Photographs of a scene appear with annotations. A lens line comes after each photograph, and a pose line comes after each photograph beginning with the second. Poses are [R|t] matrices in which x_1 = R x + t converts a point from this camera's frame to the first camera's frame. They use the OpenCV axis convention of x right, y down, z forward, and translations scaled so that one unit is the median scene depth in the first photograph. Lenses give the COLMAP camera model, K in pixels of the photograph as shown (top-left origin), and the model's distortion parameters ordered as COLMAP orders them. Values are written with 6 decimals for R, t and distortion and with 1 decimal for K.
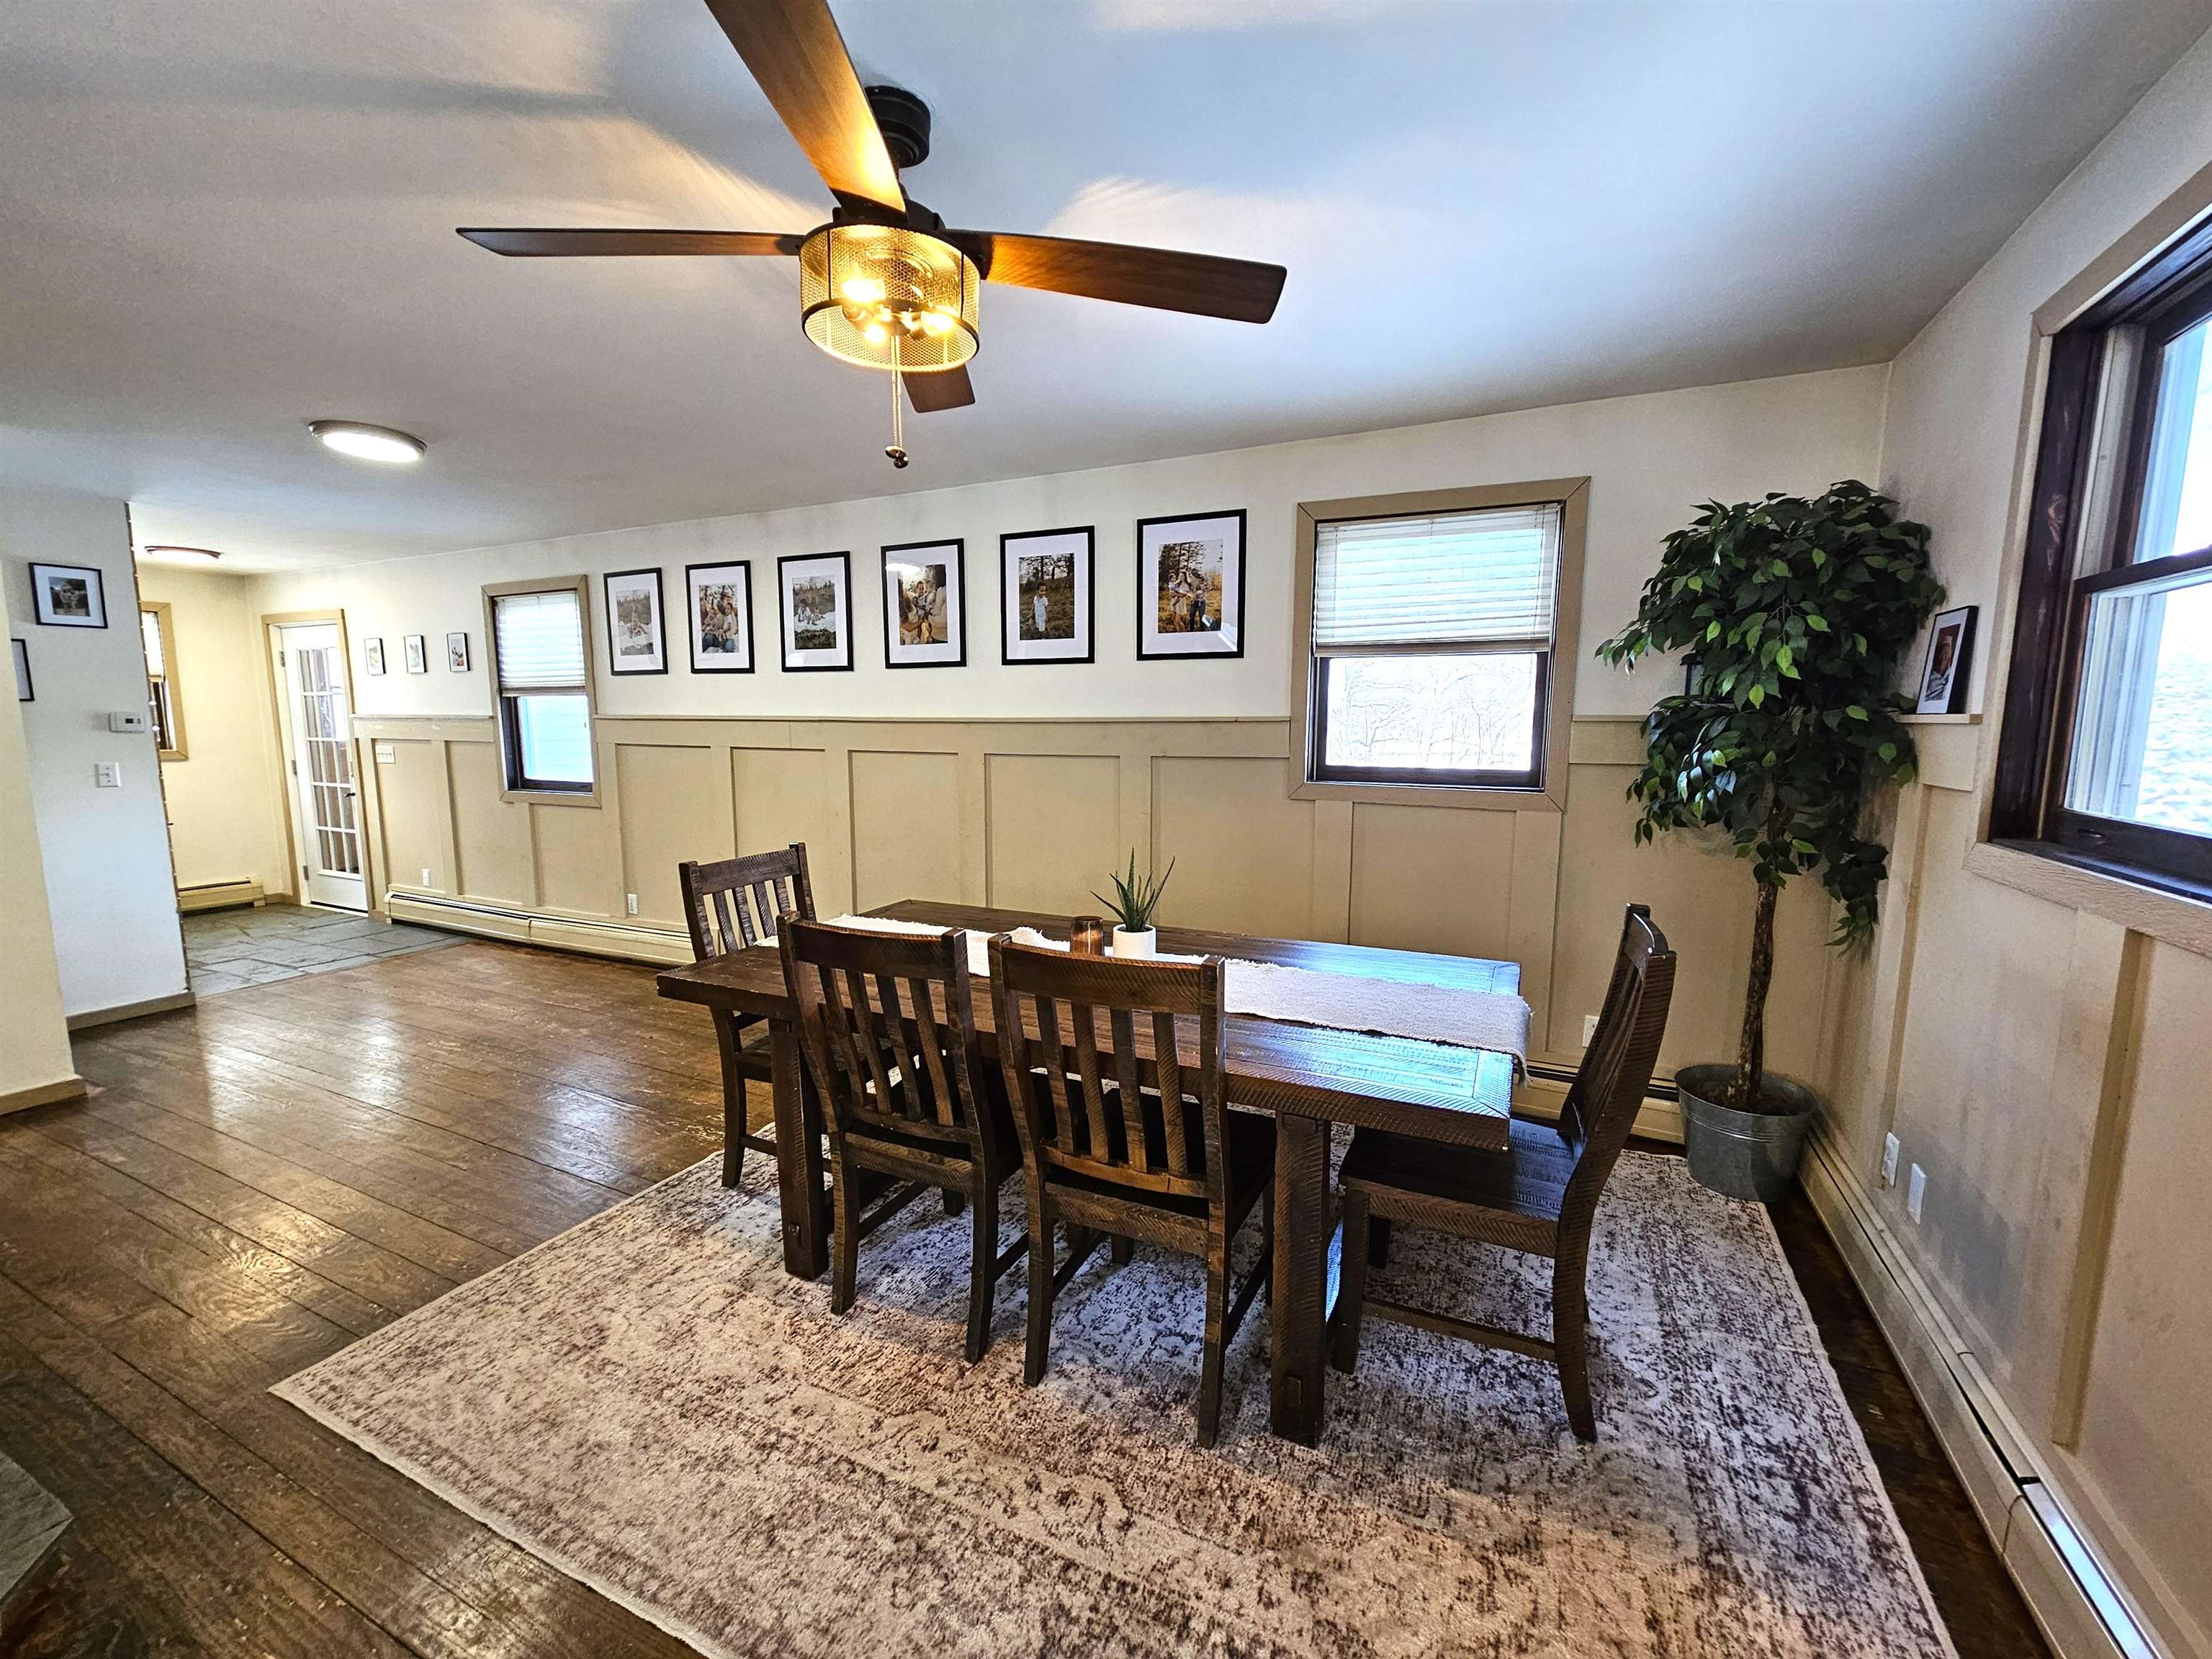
lens RADIAL K [[907.9, 0, 1116.2], [0, 907.9, 836.9], [0, 0, 1]] dist [0.003168, 0.000067]
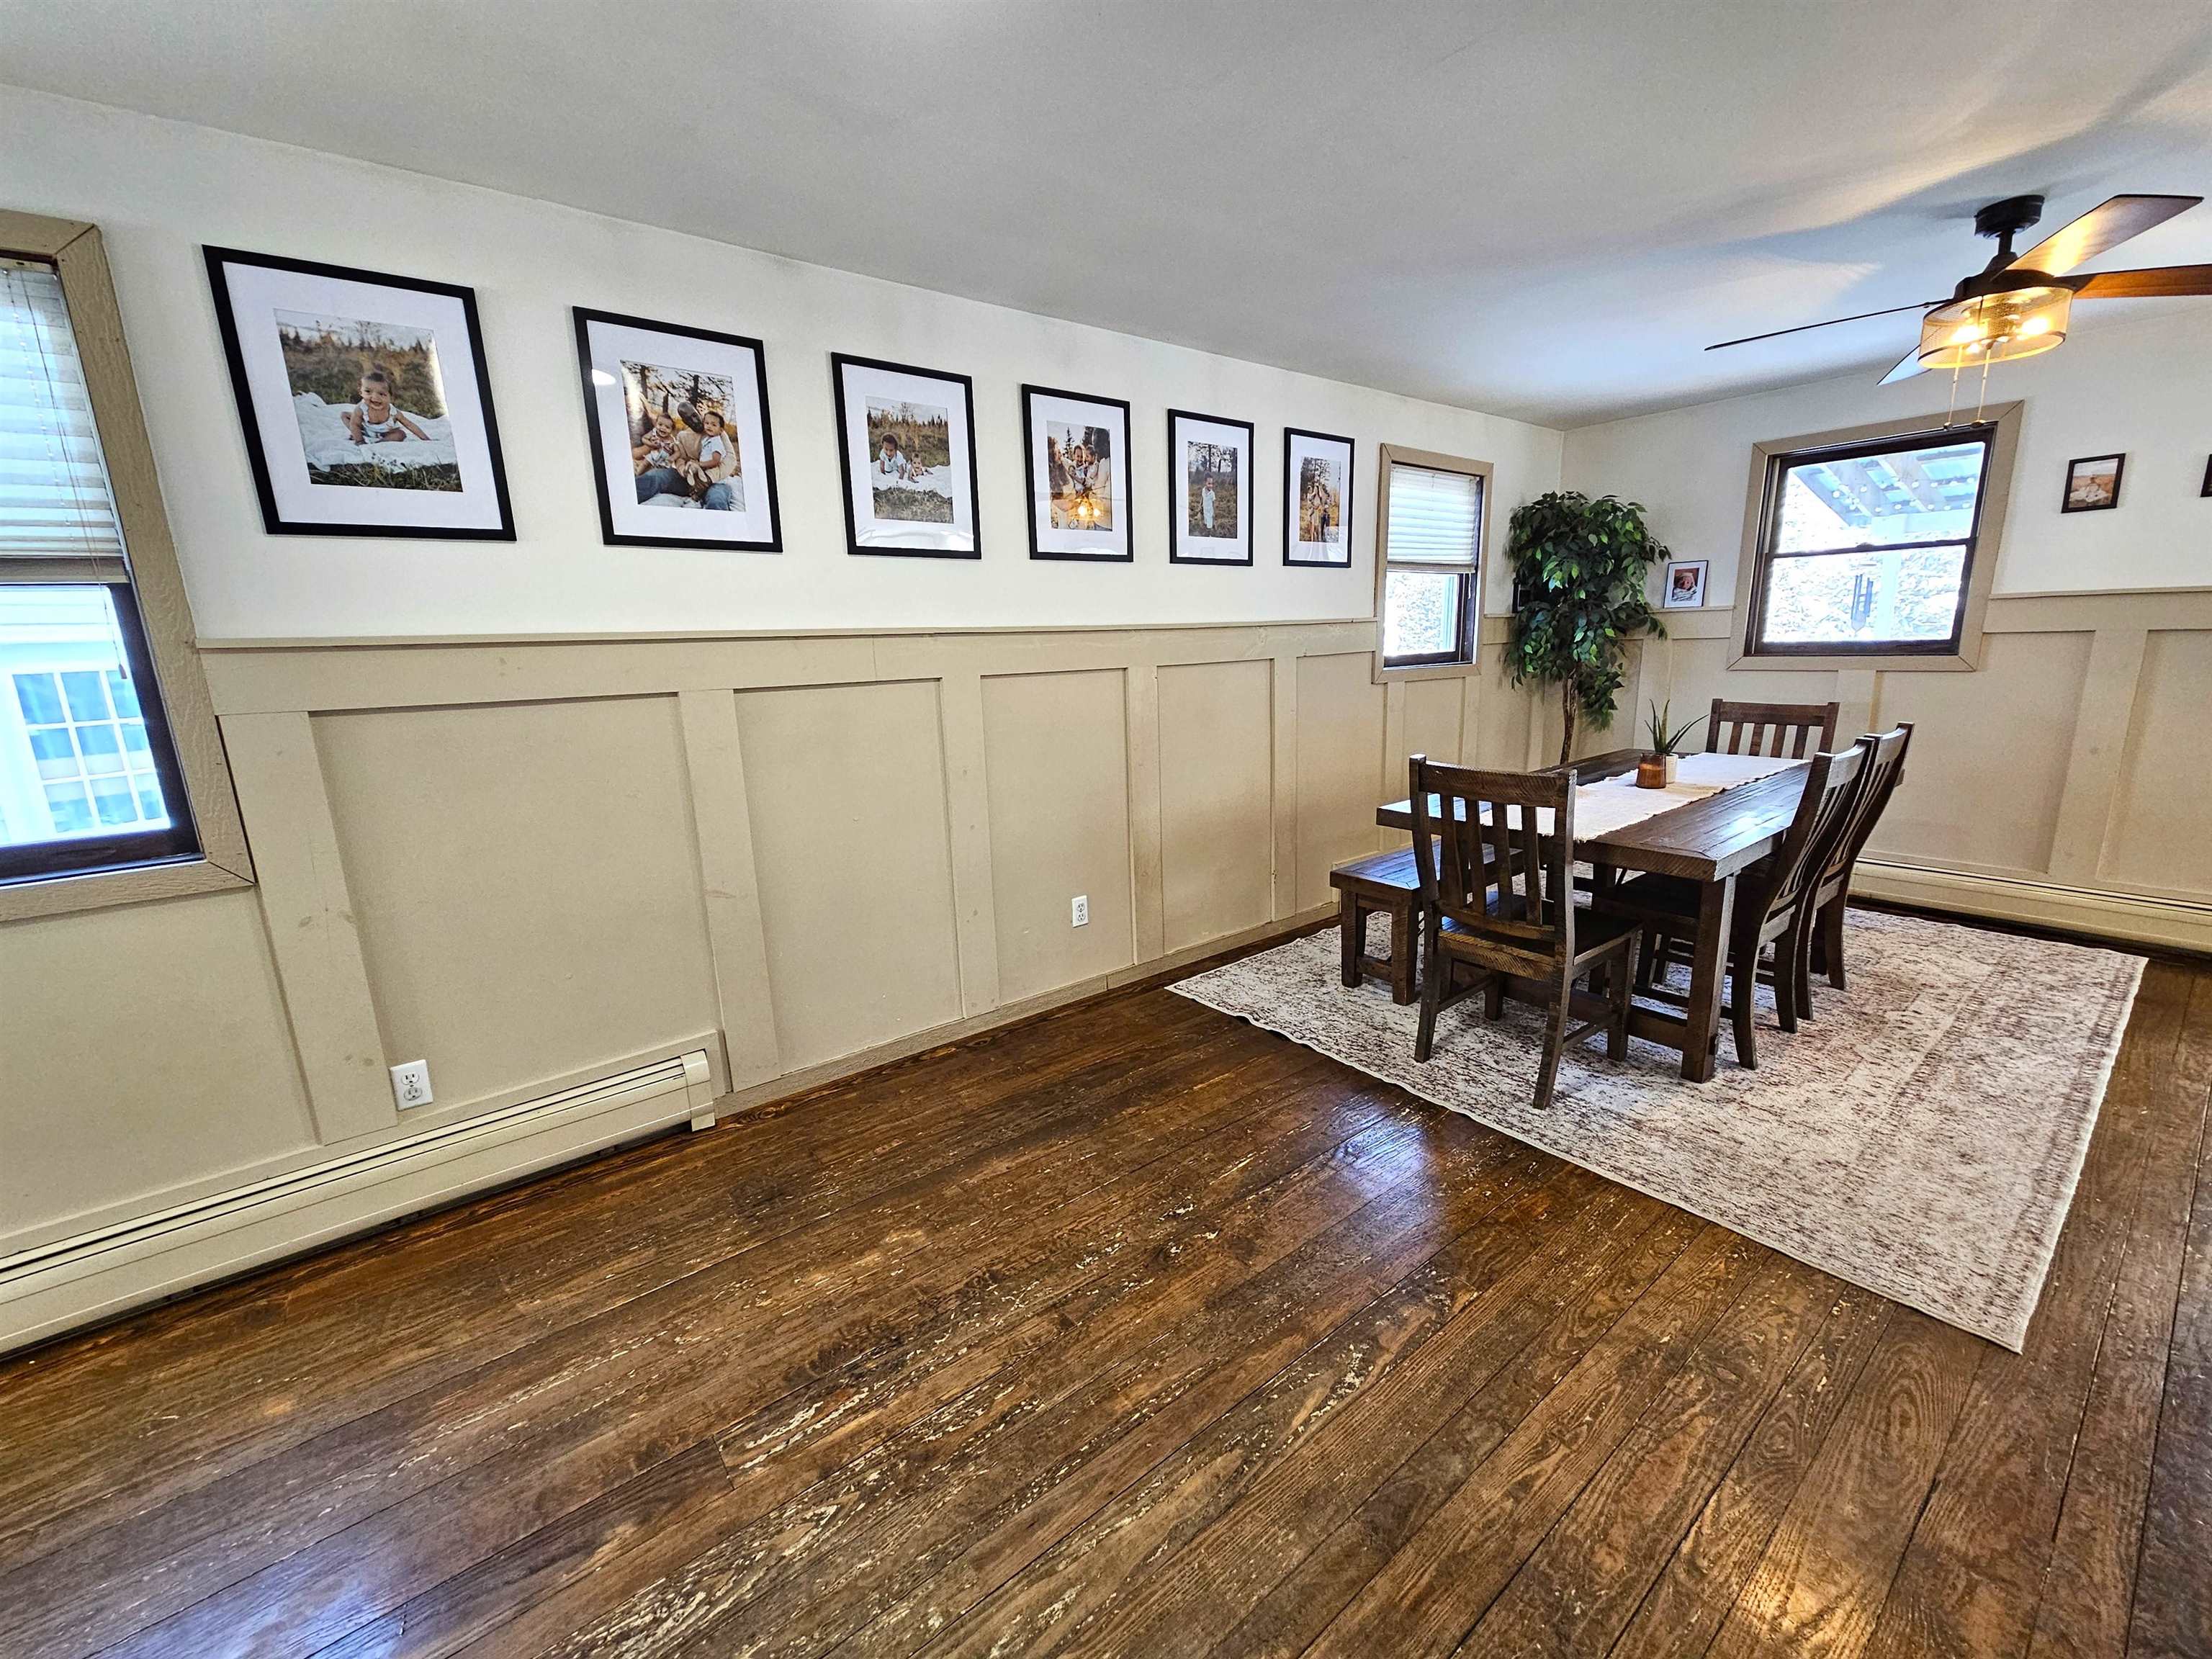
lens RADIAL K [[907.9, 0, 1116.2], [0, 907.9, 836.9], [0, 0, 1]] dist [0.003168, 0.000067]
pose [[0.432167, -0.212413, 0.876420, -1.118151], [0.145599, 0.975548, 0.164642, -0.094462], [-0.889962, 0.056453, 0.452527, 0.758062]]
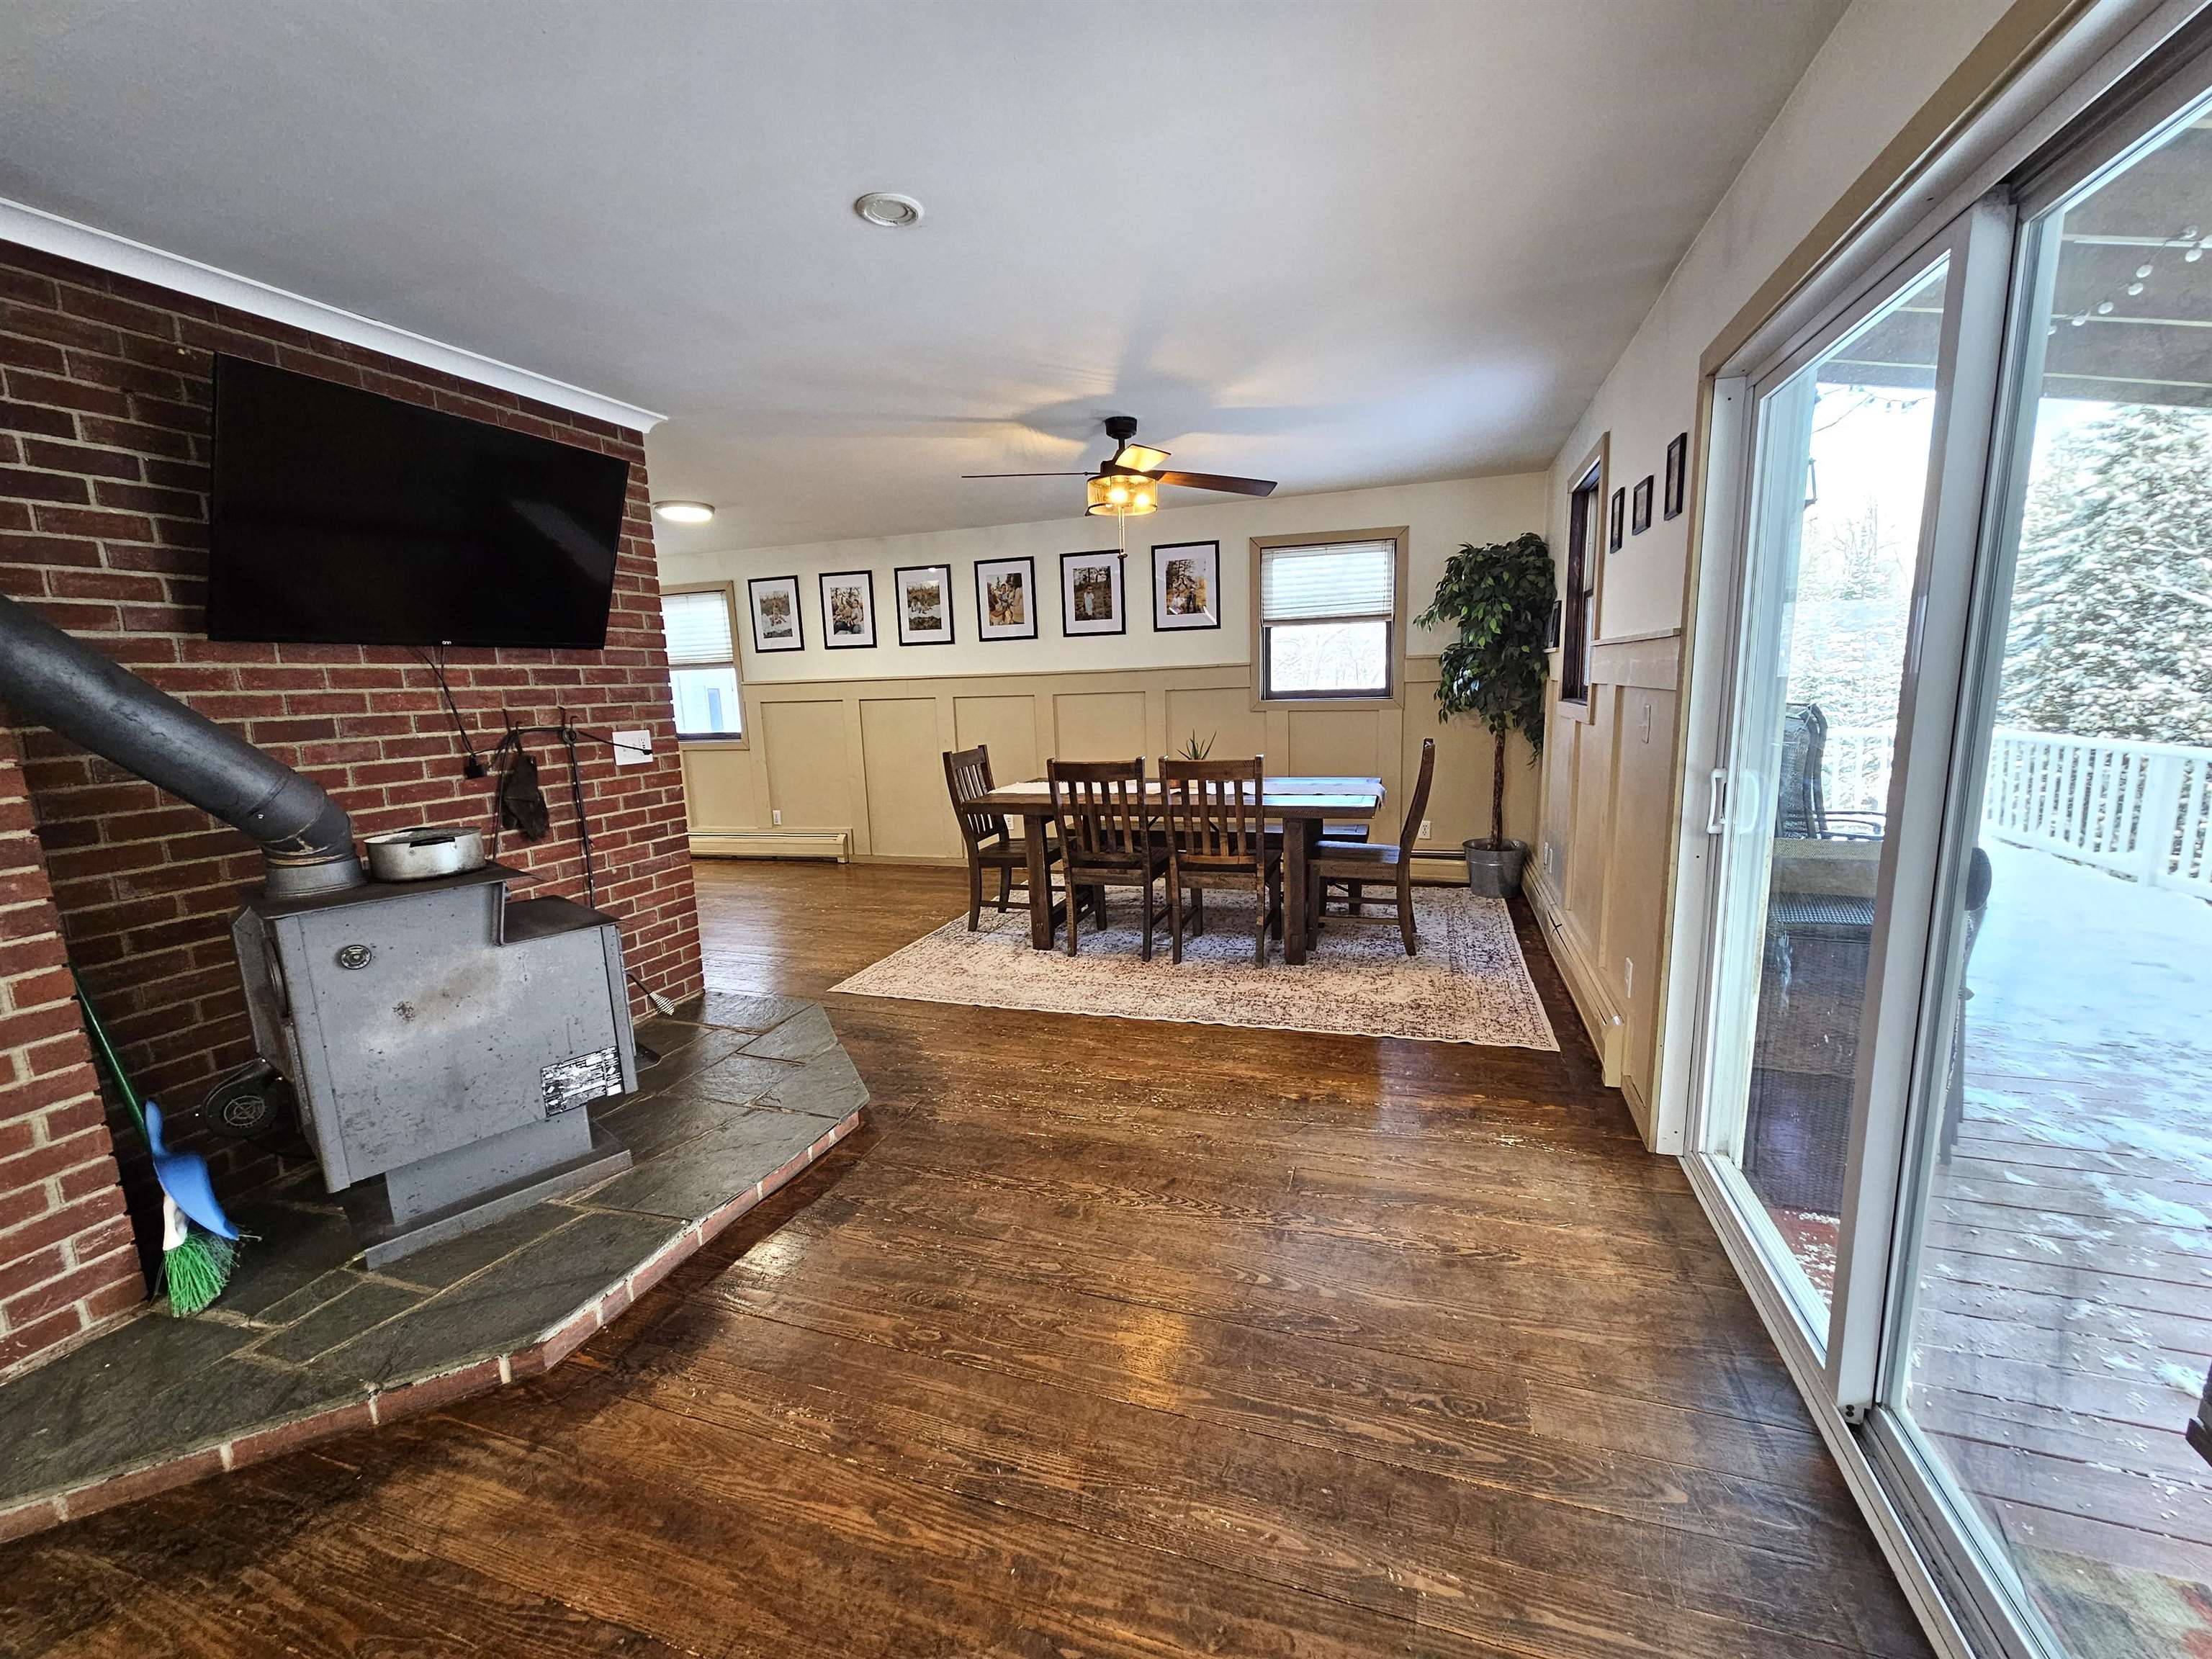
lens RADIAL K [[902.2, 0, 1118.4], [0, 902.2, 830.7], [0, 0, 1]] dist [0.001218, 0.000608]
pose [[0.991554, -0.057285, 0.116356, -0.265366], [0.053035, 0.997819, 0.039304, 0.101609], [-0.118354, -0.032801, 0.992430, -0.655073]]
